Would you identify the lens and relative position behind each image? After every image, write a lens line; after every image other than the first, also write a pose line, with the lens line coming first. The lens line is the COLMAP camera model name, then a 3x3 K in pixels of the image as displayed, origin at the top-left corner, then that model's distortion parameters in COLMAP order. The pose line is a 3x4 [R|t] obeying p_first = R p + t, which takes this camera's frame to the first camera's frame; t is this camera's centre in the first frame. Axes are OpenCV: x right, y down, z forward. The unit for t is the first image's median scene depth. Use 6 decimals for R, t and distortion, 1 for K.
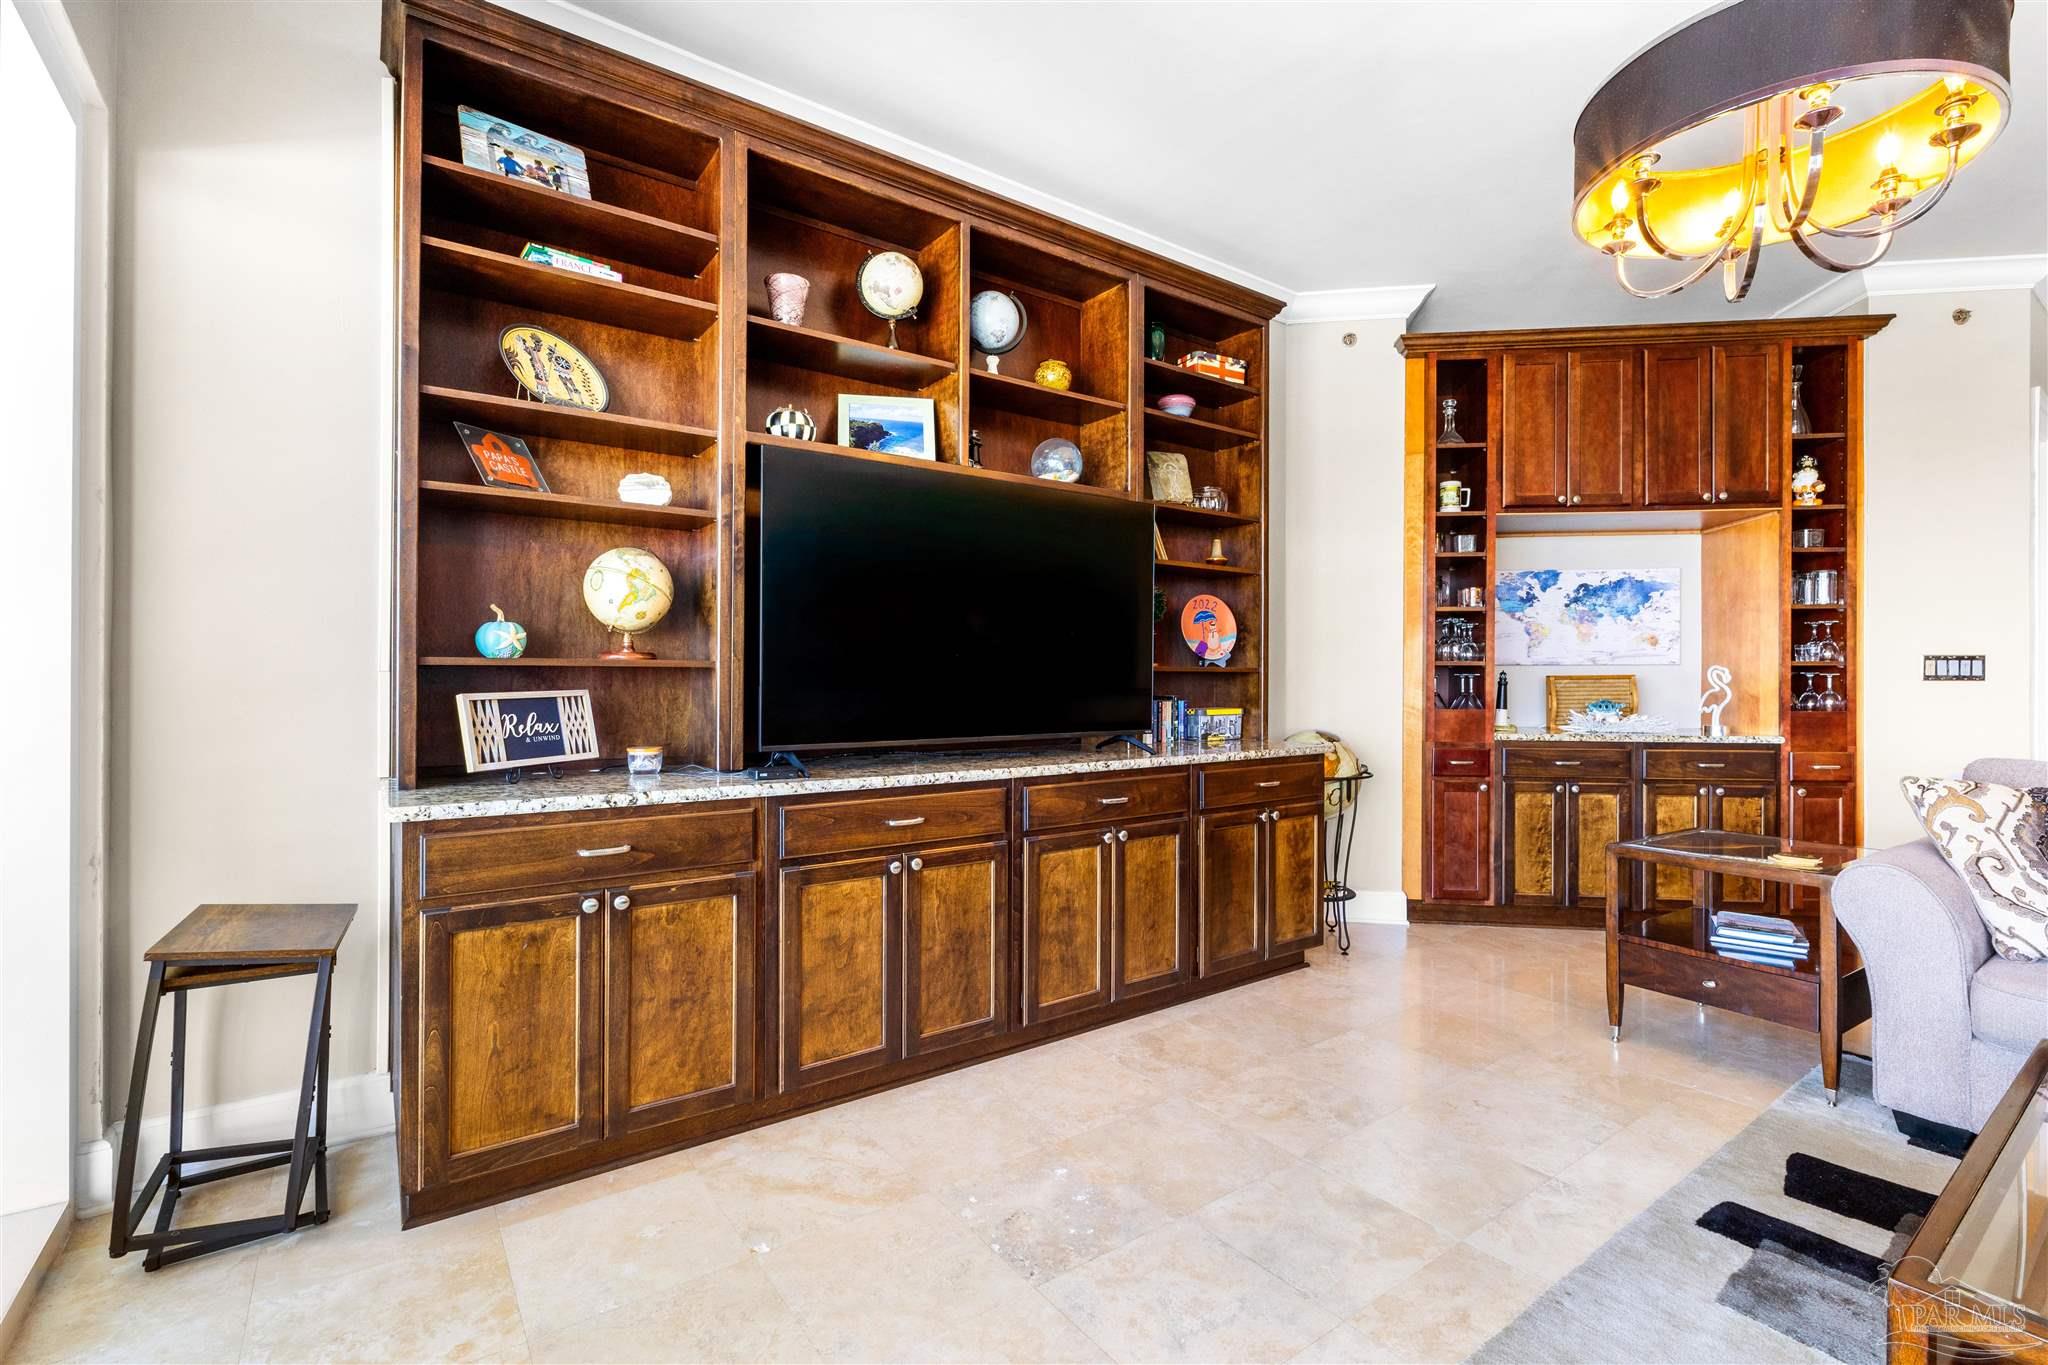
lens RADIAL K [[913.2, 0, 1029.5], [0, 913.2, 674.6], [0, 0, 1]] dist [-0.002129, -0.000543]
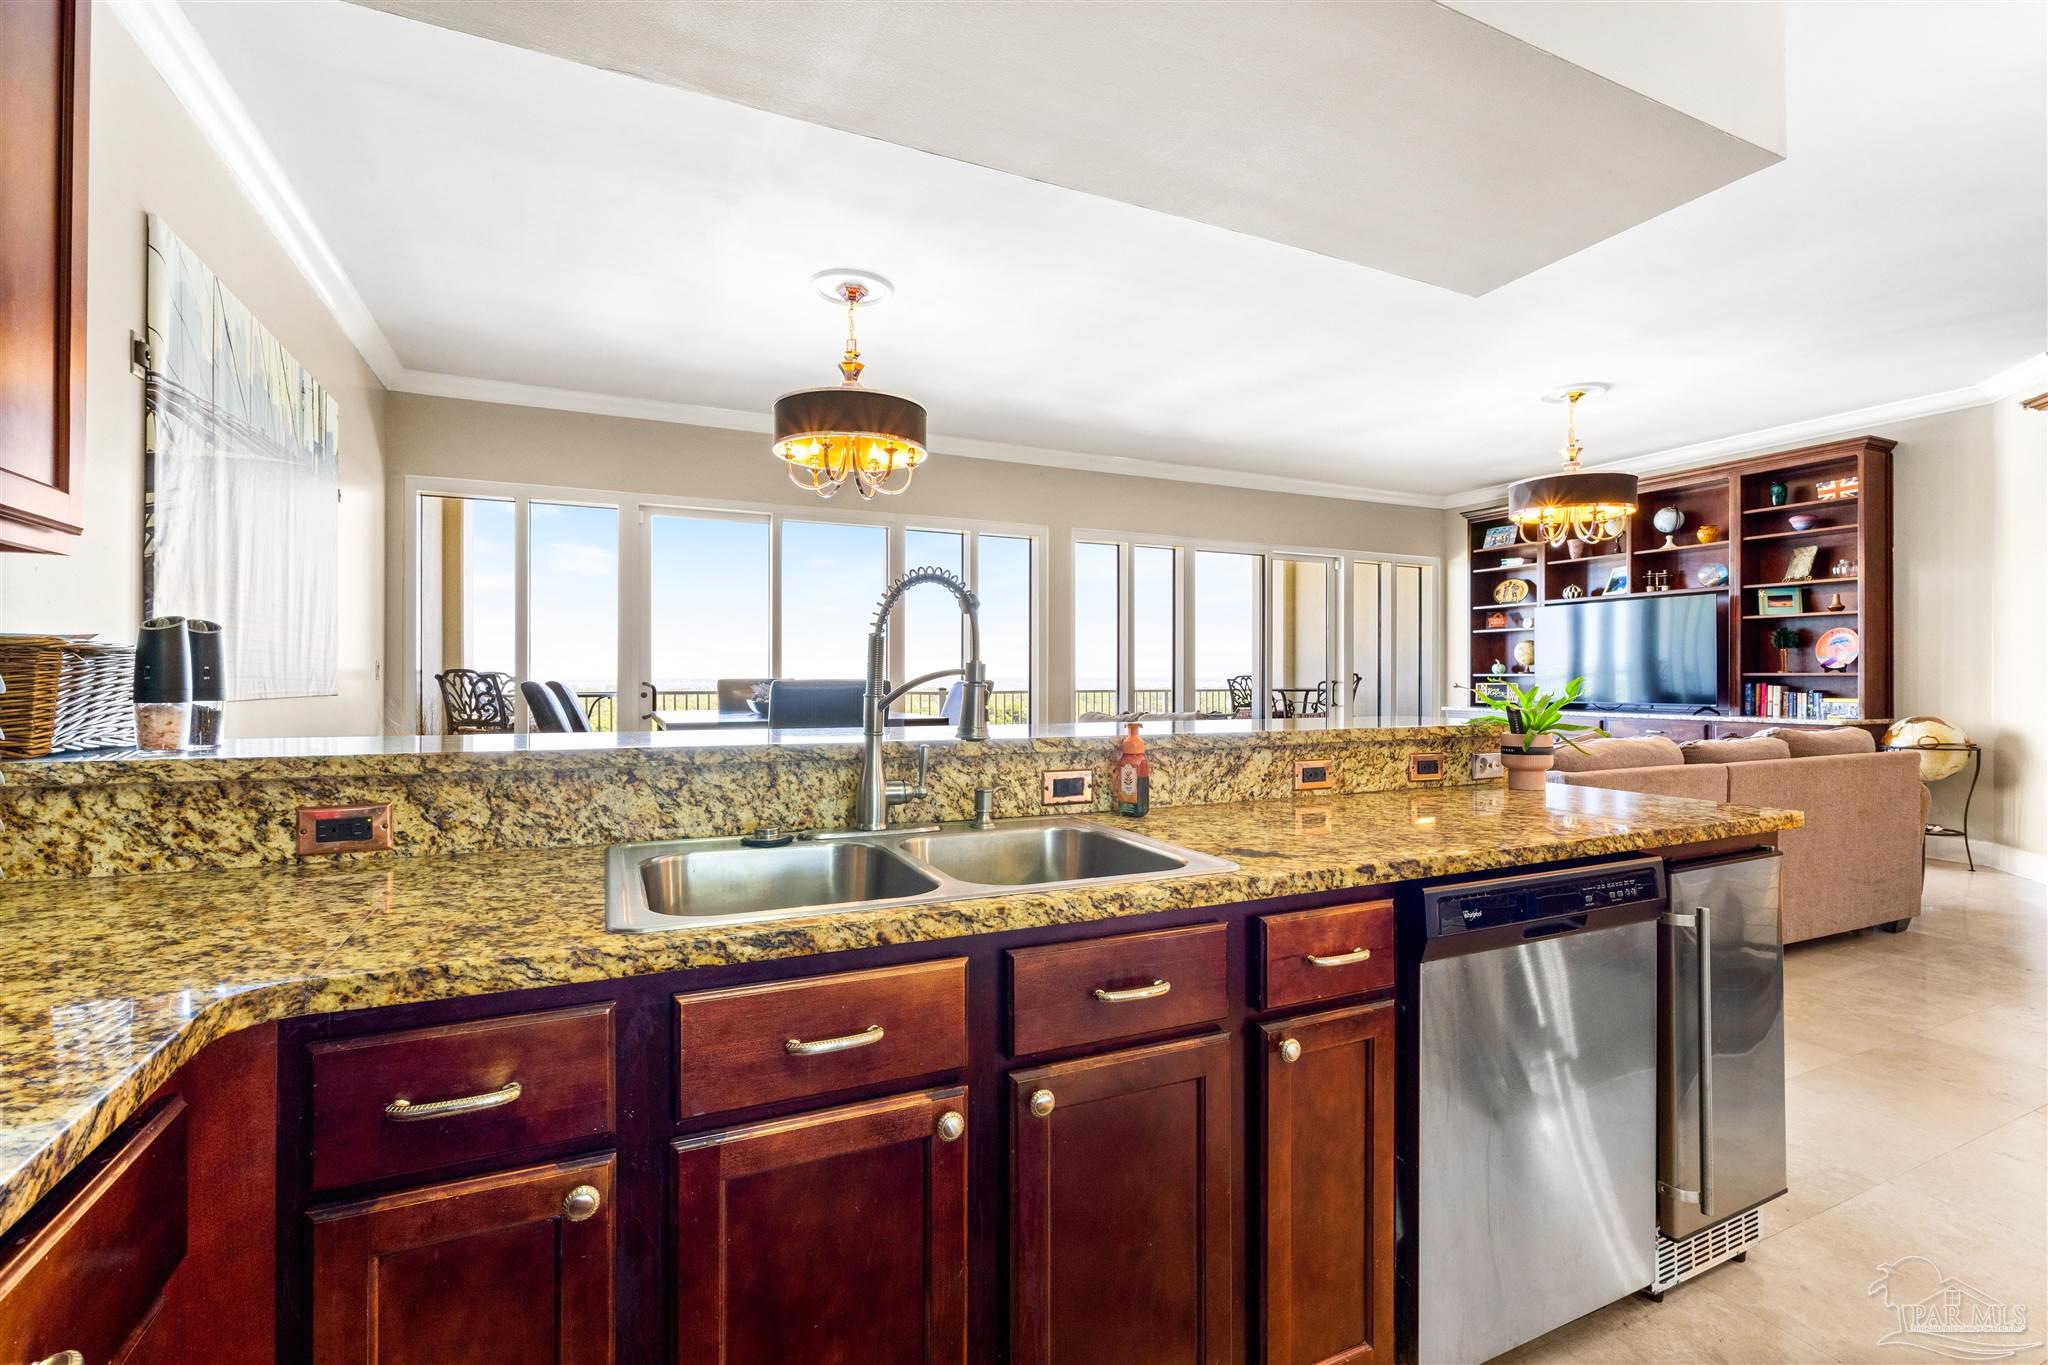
lens RADIAL K [[913.2, 0, 1029.5], [0, 913.2, 674.6], [0, 0, 1]] dist [-0.002129, -0.000543]
pose [[-0.191090, -0.008288, -0.981537, 1.902423], [-0.001333, 0.999966, -0.008184, 0.009384], [0.981572, -0.000256, -0.191095, -0.086617]]
